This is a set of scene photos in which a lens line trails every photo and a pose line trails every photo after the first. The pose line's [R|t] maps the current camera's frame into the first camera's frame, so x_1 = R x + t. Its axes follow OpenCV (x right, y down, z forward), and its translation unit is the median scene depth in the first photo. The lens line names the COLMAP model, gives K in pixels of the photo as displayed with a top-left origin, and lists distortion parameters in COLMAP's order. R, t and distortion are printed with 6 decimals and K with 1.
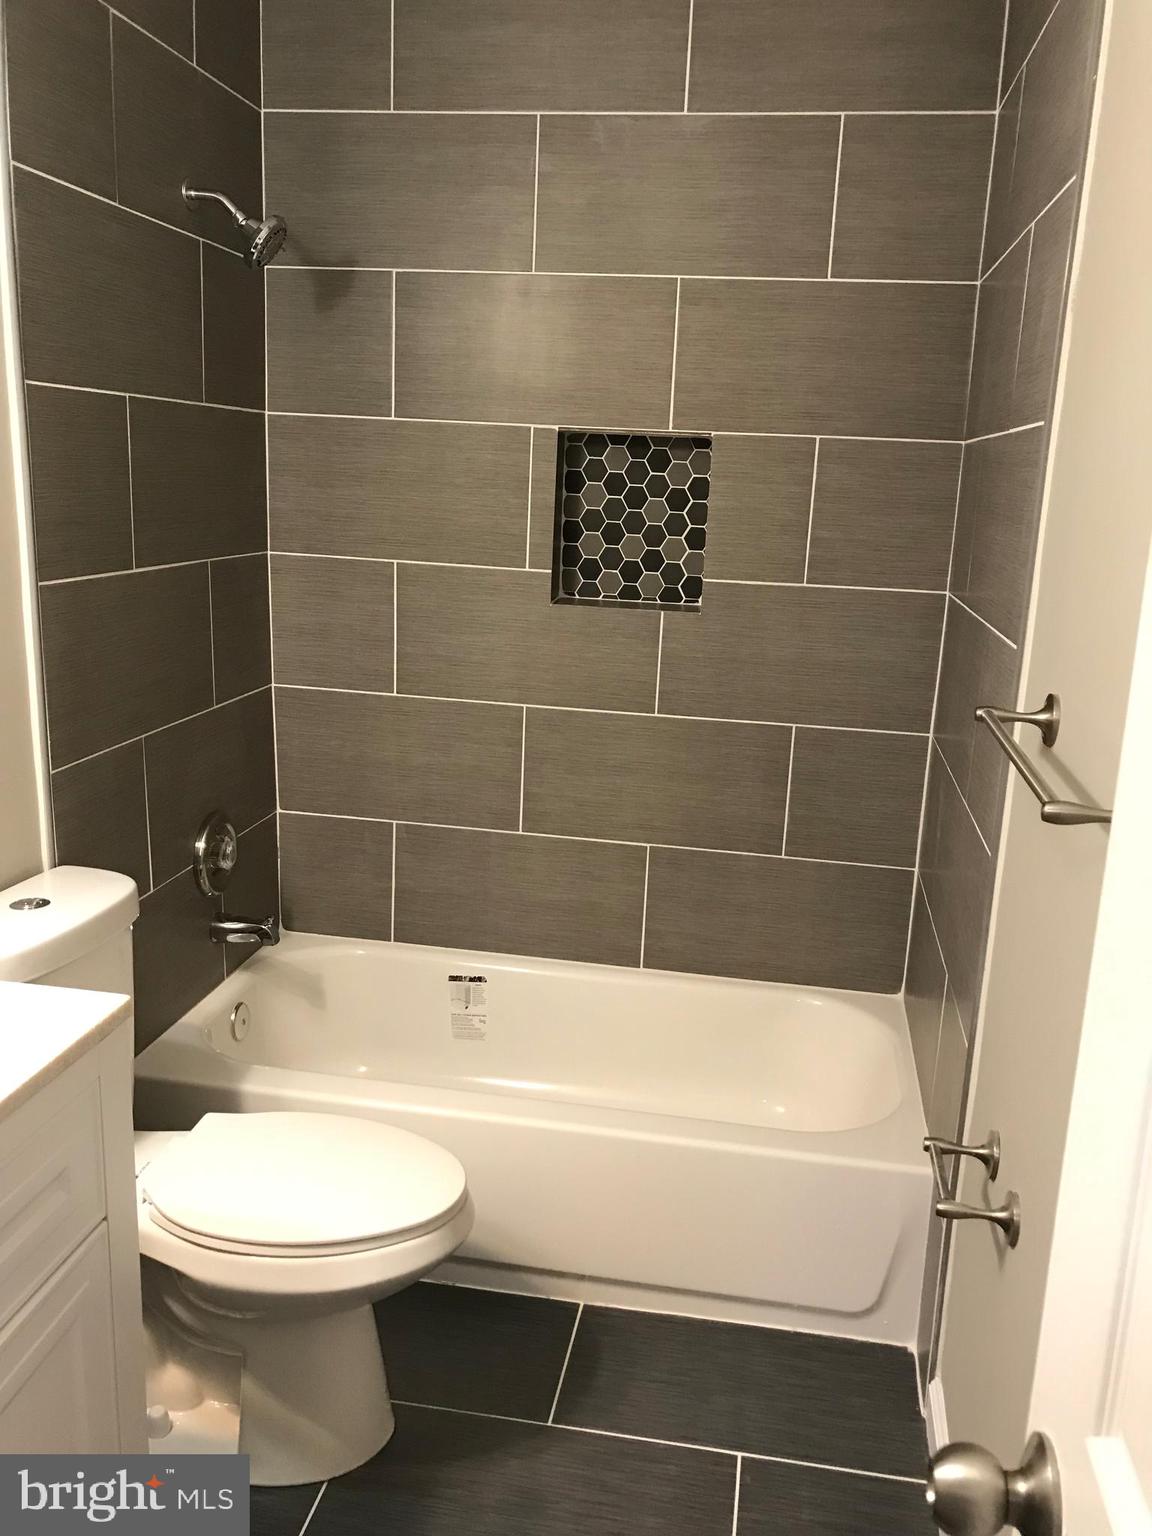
lens RADIAL K [[1270.3, 0, 598.6], [0, 1270.3, 772.0], [0, 0, 1]] dist [0.037483, -0.042748]
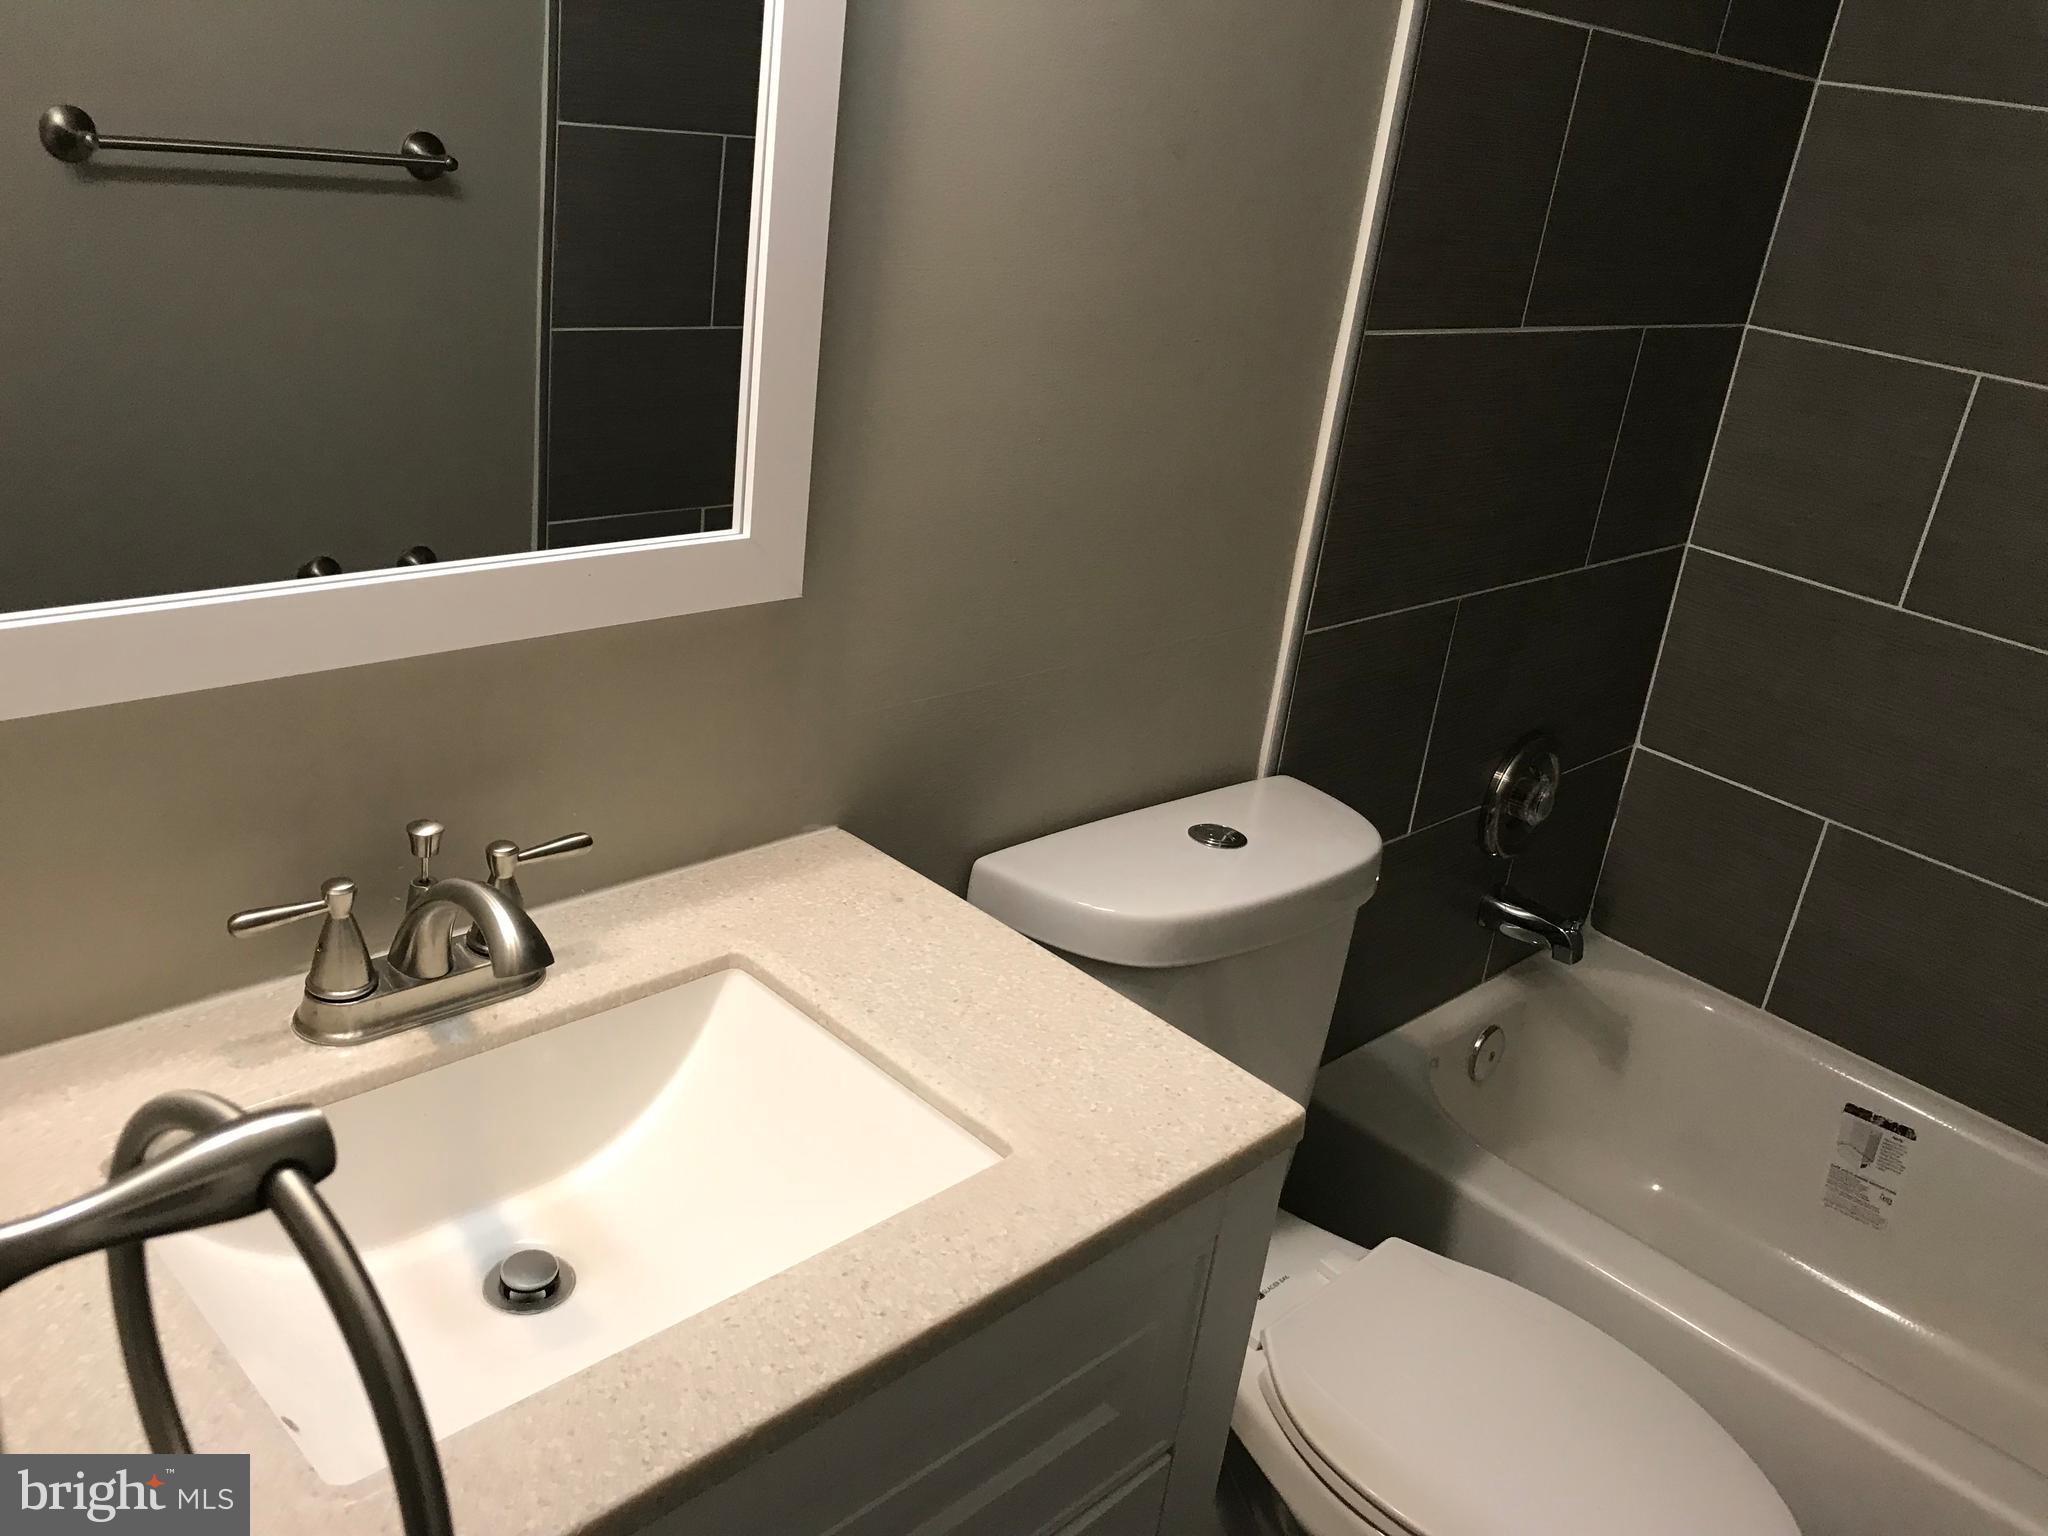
lens RADIAL K [[1693.8, 0, 1049.3], [0, 1693.8, 747.5], [0, 0, 1]] dist [0.037483, -0.042748]
pose [[0.809034, 0.278439, -0.517625, -0.060694], [-0.229720, 0.960416, 0.157579, -0.036331], [0.541012, -0.008578, 0.840971, 0.168008]]
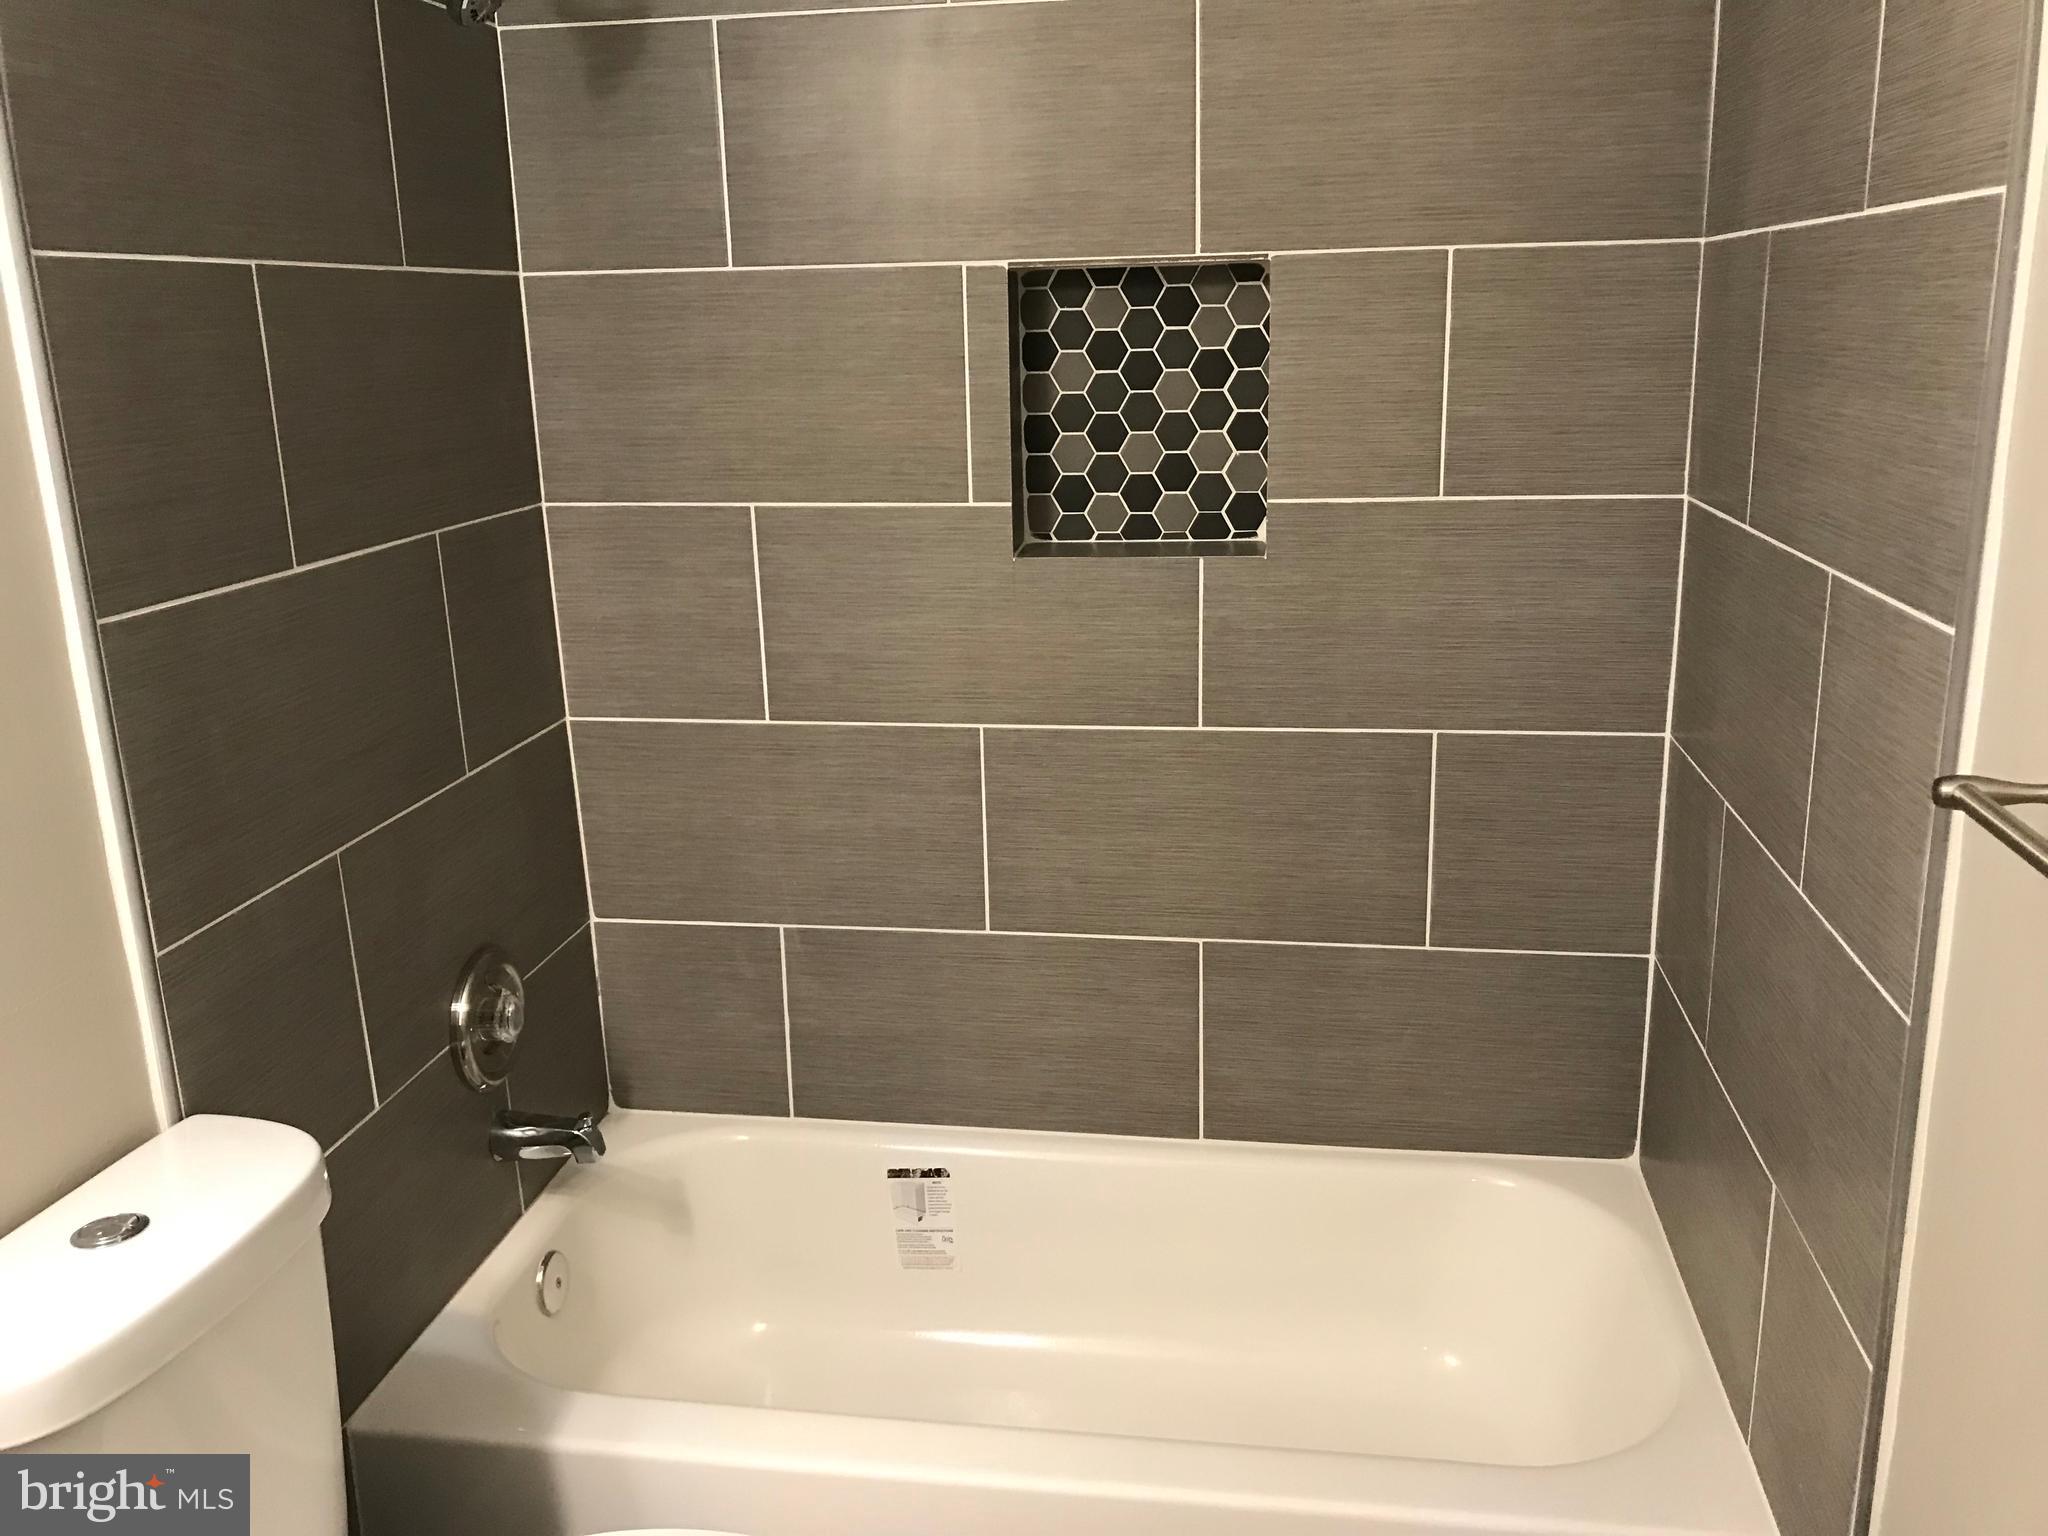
lens RADIAL K [[1693.8, 0, 1040.3], [0, 1693.8, 744.2], [0, 0, 1]] dist [0.037483, -0.042748]
pose [[0.997515, -0.069782, -0.009751, -0.024262], [0.069938, 0.997412, 0.016693, -0.058077], [0.008561, -0.017333, 0.999813, 0.200365]]
